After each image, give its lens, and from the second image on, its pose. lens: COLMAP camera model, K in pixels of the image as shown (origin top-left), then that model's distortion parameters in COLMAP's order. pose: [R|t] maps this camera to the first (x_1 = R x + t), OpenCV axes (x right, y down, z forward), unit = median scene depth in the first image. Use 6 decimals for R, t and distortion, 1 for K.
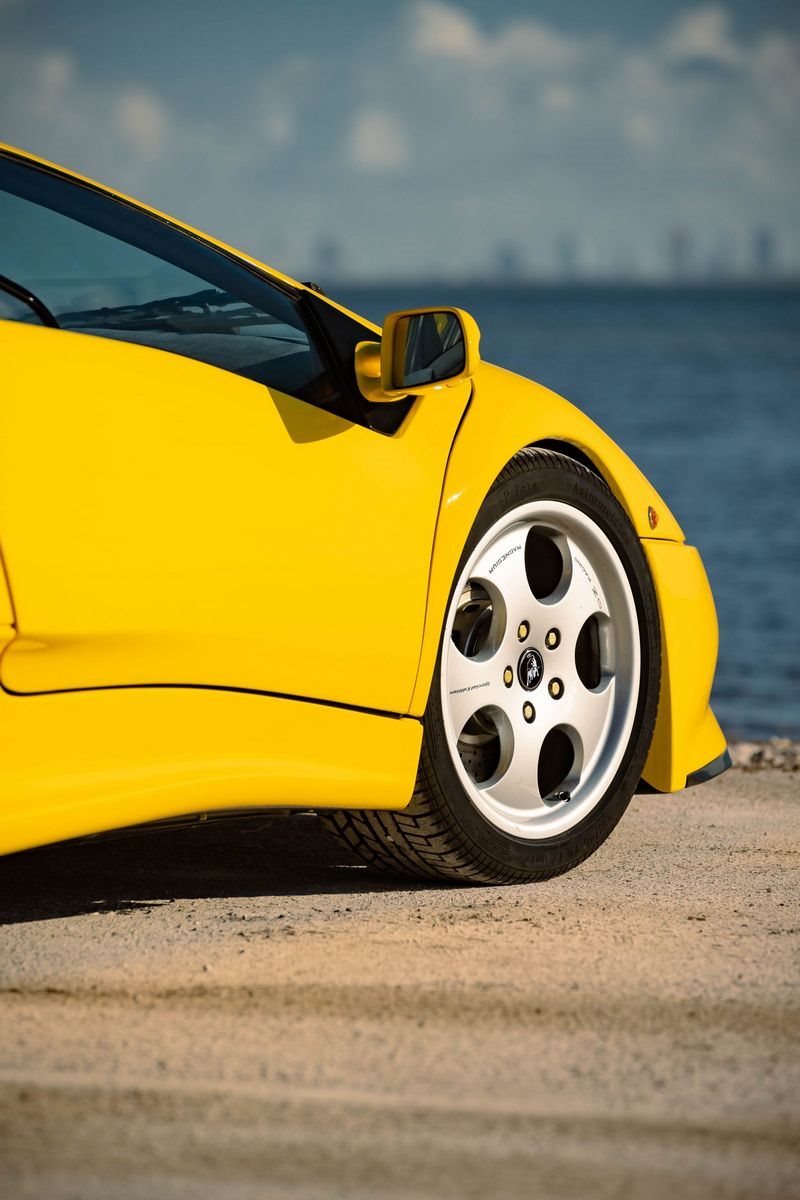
lens RADIAL K [[6305.4, 0, 400.0], [0, 6305.4, 600.0], [0, 0, 1]] dist [0.540862, 9.488198]
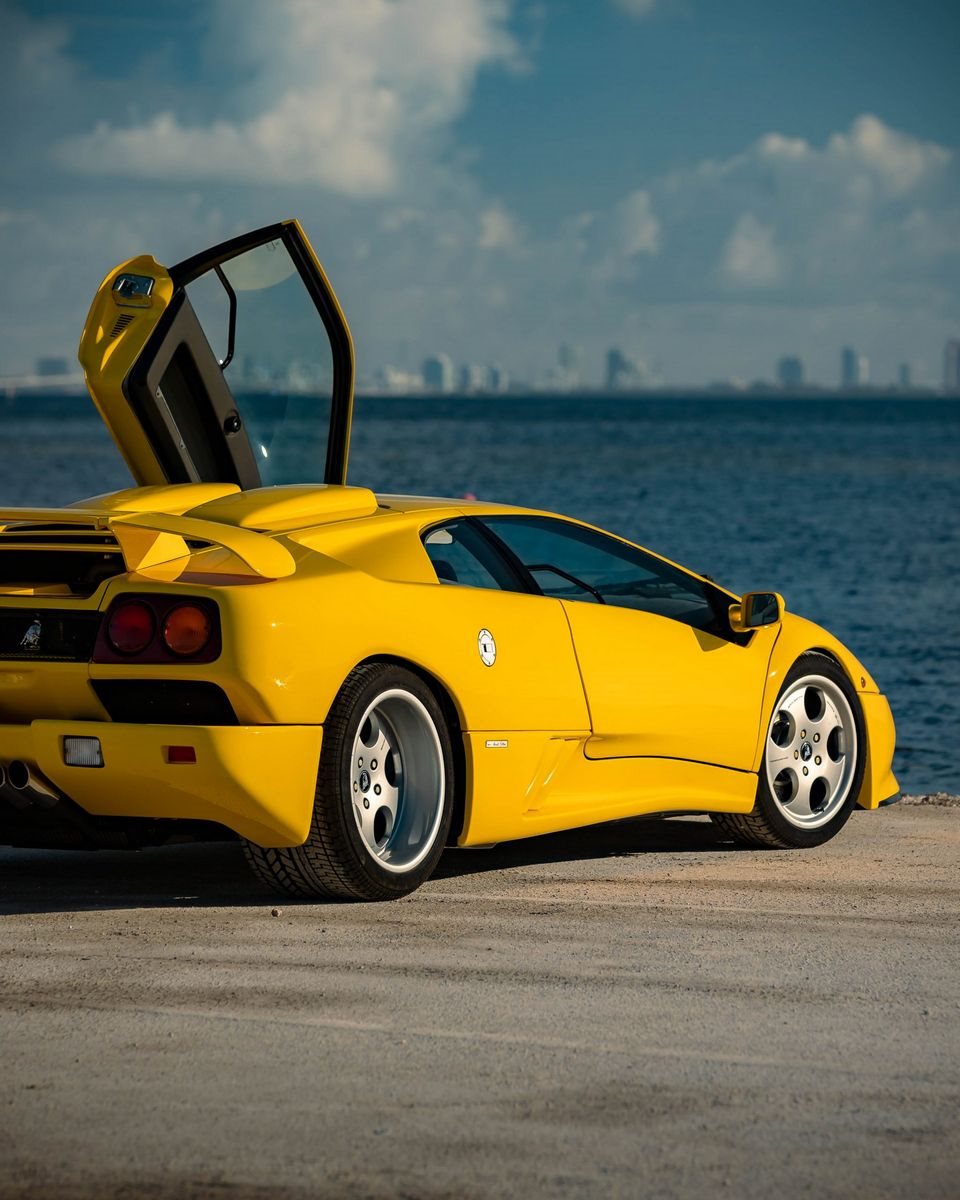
lens RADIAL K [[6609.6, 0, 480.0], [0, 6609.6, 600.0], [0, 0, 1]] dist [0.301689, -2.618005]
pose [[0.999542, 0.007183, -0.029390, -0.025912], [-0.007609, 0.999867, -0.014414, -0.007825], [0.029282, 0.014631, 0.999464, -1.323574]]
